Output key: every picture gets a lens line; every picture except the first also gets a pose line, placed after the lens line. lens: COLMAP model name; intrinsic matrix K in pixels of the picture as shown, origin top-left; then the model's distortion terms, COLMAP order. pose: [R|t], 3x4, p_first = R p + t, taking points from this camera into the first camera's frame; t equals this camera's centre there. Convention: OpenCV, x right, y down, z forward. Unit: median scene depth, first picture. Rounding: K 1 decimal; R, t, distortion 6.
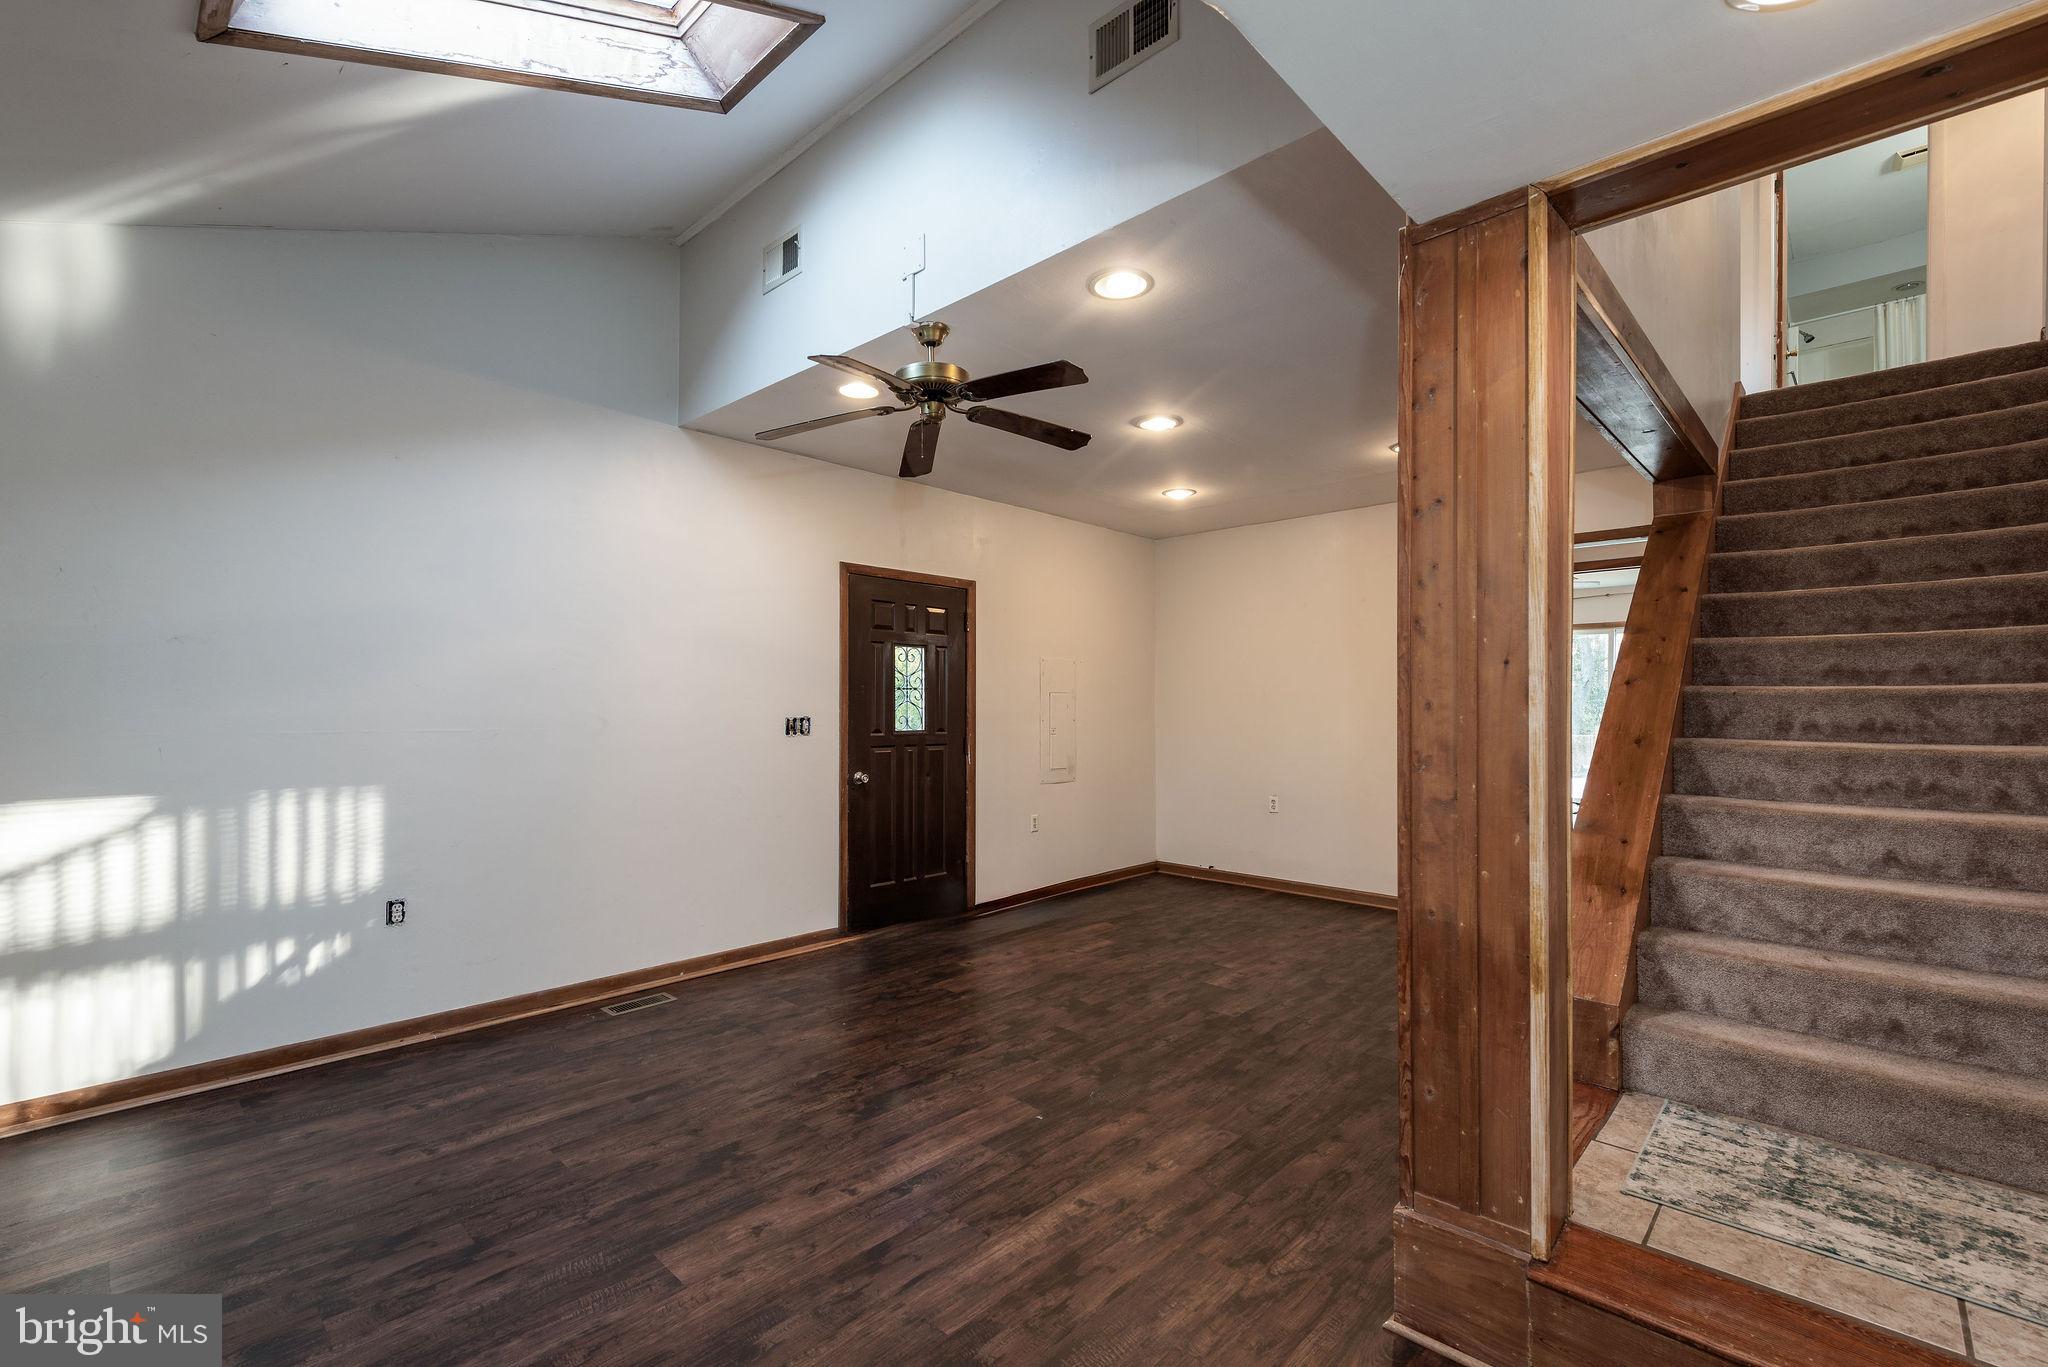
lens RADIAL K [[875.9, 0, 1004.0], [0, 875.9, 695.3], [0, 0, 1]] dist [0.012943, -0.001950]
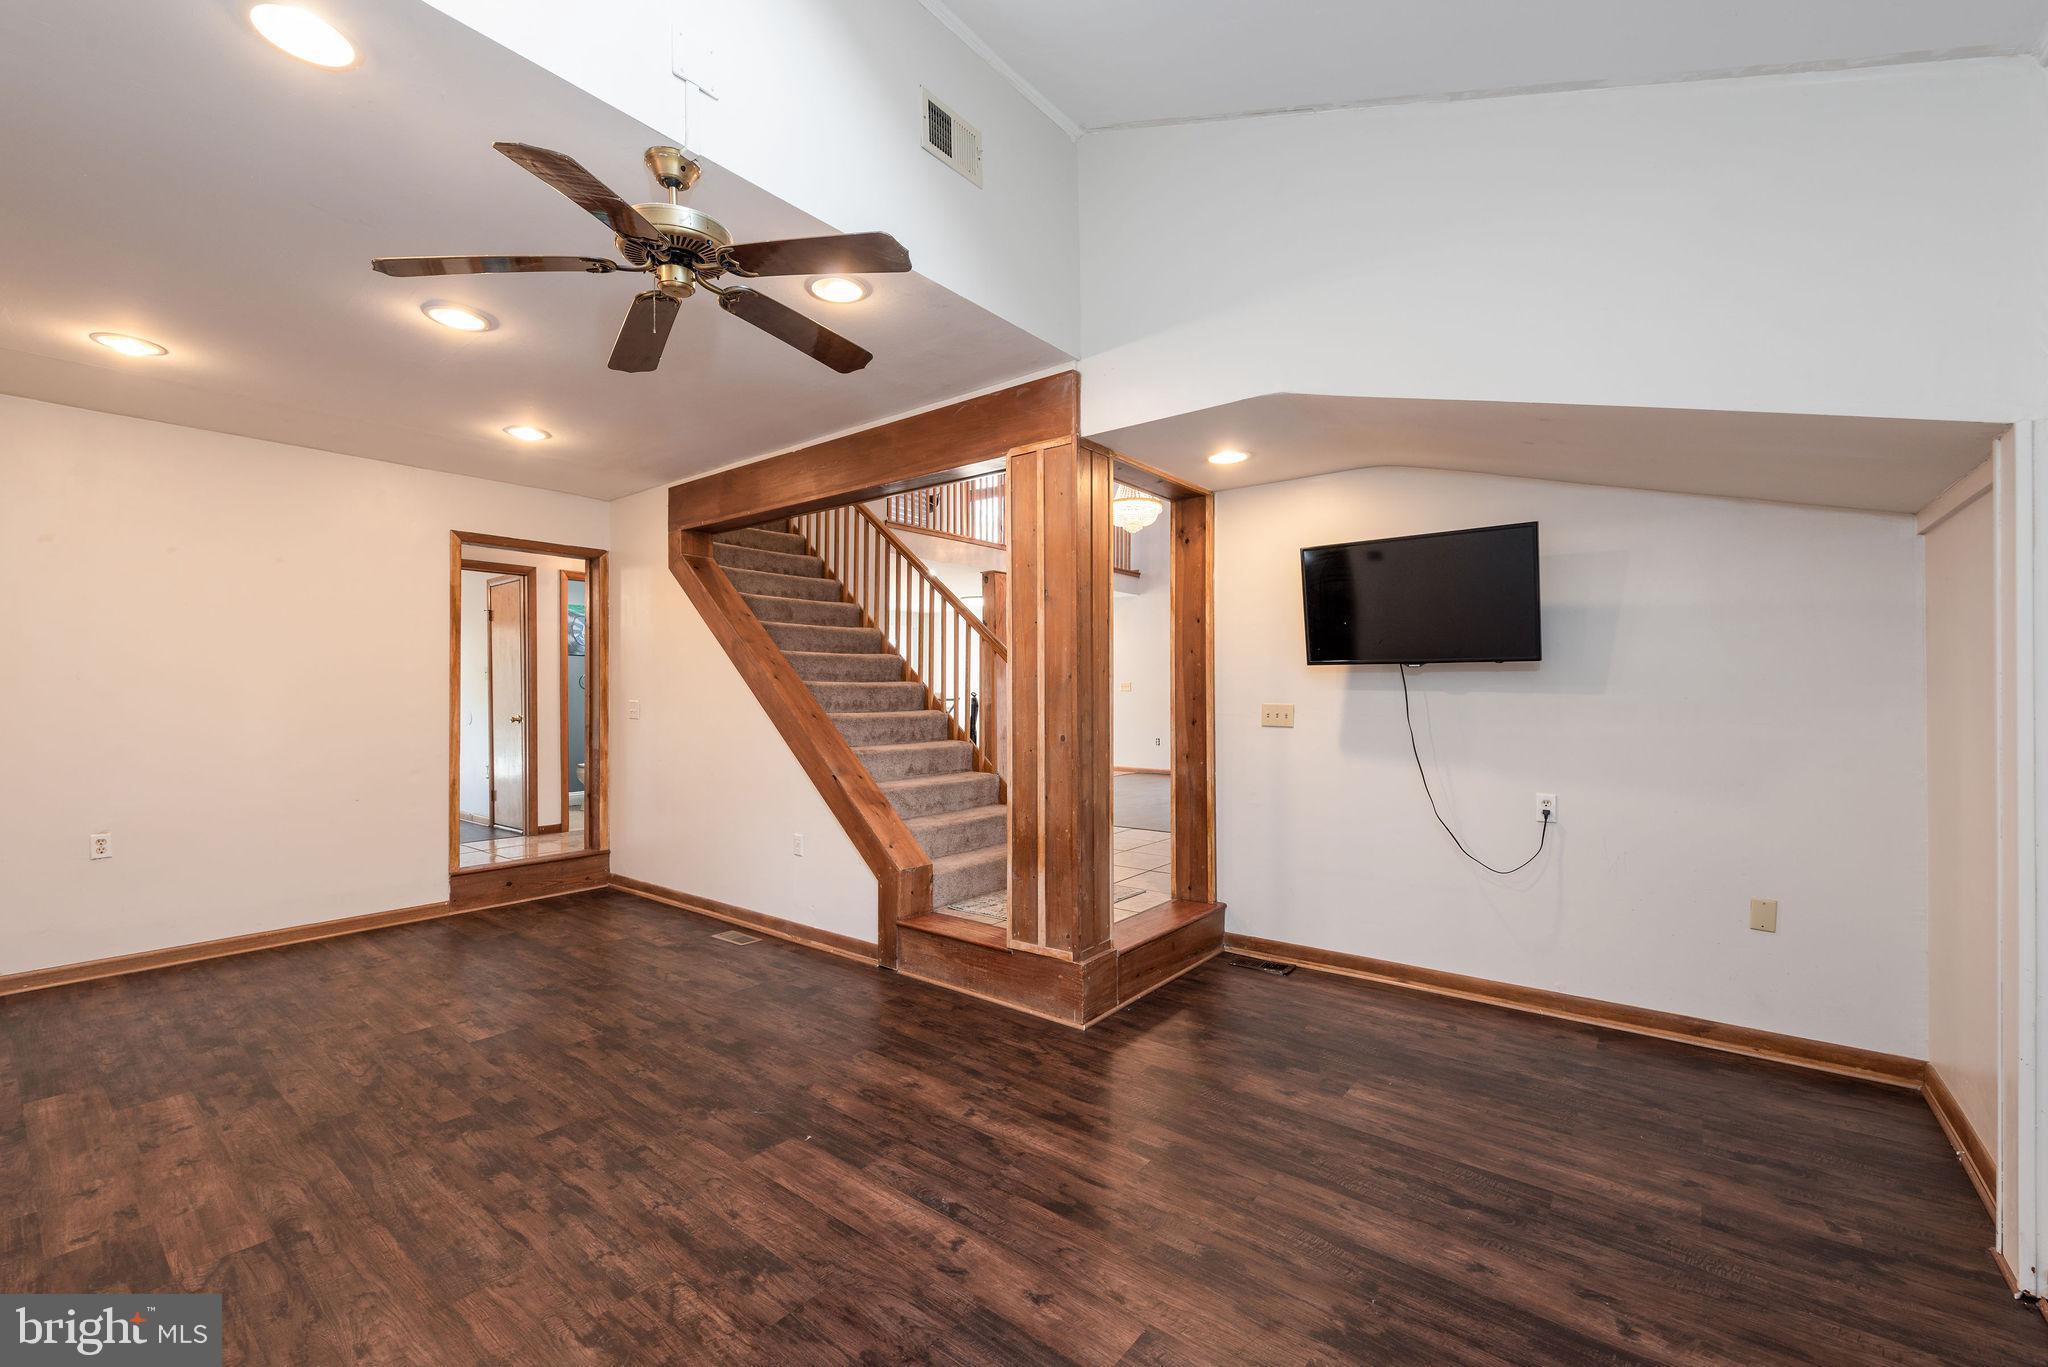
lens RADIAL K [[875.9, 0, 1002.4], [0, 875.9, 690.6], [0, 0, 1]] dist [0.012943, -0.001950]
pose [[-0.104847, 0.004879, 0.994476, -0.860865], [-0.012764, 0.999899, -0.006251, 0.013682], [-0.994406, -0.013349, -0.104774, 0.860139]]
